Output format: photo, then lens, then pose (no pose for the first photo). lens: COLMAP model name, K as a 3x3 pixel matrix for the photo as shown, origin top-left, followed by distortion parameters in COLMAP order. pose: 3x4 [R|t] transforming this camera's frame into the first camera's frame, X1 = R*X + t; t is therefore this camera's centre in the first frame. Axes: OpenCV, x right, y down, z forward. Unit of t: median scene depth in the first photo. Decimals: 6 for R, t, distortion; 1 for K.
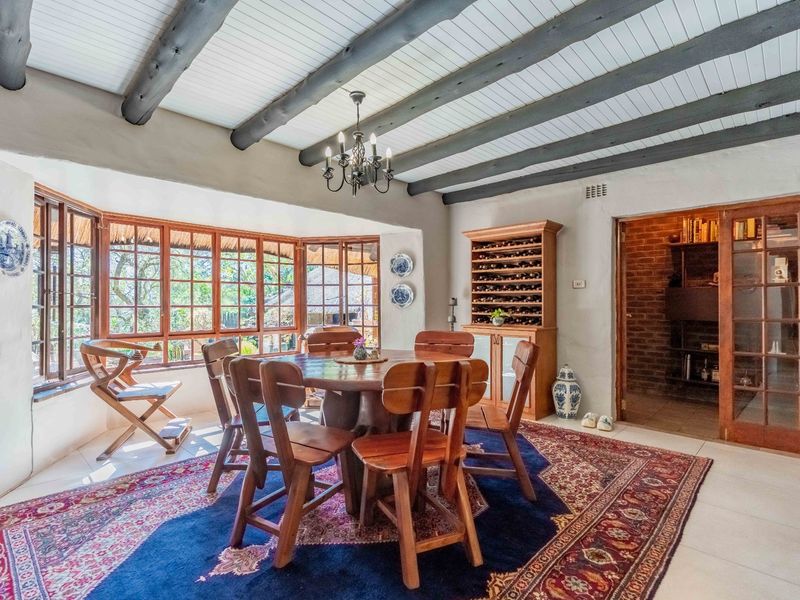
lens RADIAL K [[411.2, 0, 399.2], [0, 411.2, 301.2], [0, 0, 1]] dist [0.002659, -0.001144]
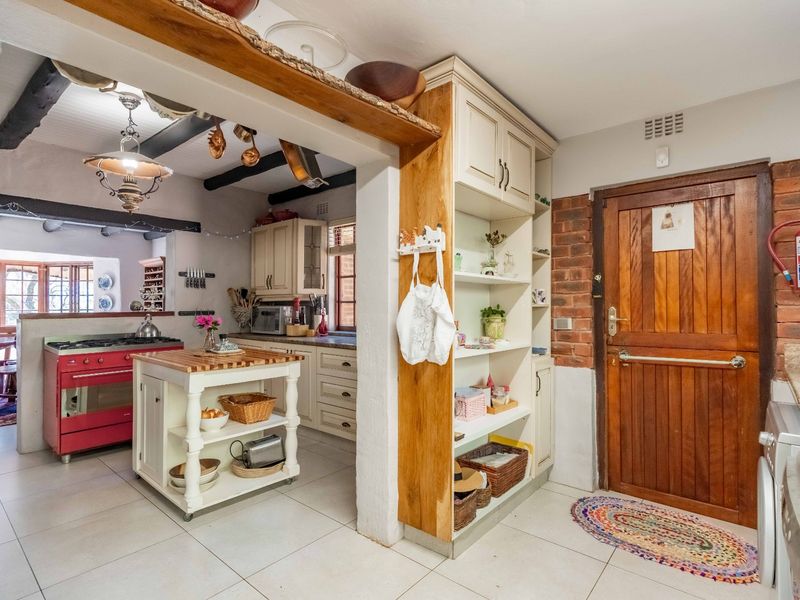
lens RADIAL K [[411.2, 0, 401.7], [0, 411.2, 299.5], [0, 0, 1]] dist [0.002659, -0.001144]
pose [[0.996859, -0.000663, 0.079197, 1.031935], [0.001444, 0.999951, -0.009800, -0.010740], [-0.079187, 0.009884, 0.996811, -0.605272]]
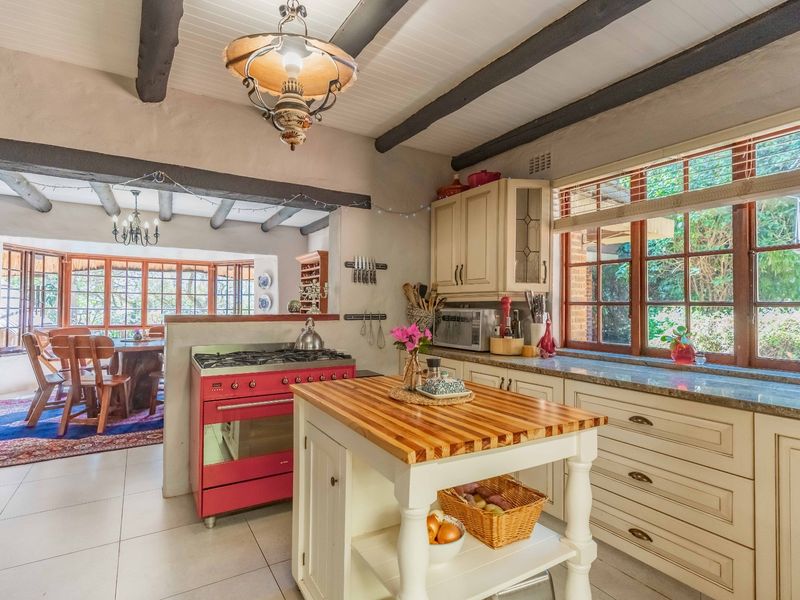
lens RADIAL K [[411.2, 0, 399.2], [0, 411.2, 300.5], [0, 0, 1]] dist [0.002659, -0.001144]
pose [[0.972452, 0.005116, -0.233046, 0.842694], [-0.007936, 0.999906, -0.011165, -0.010456], [0.232967, 0.012707, 0.972402, -0.271721]]
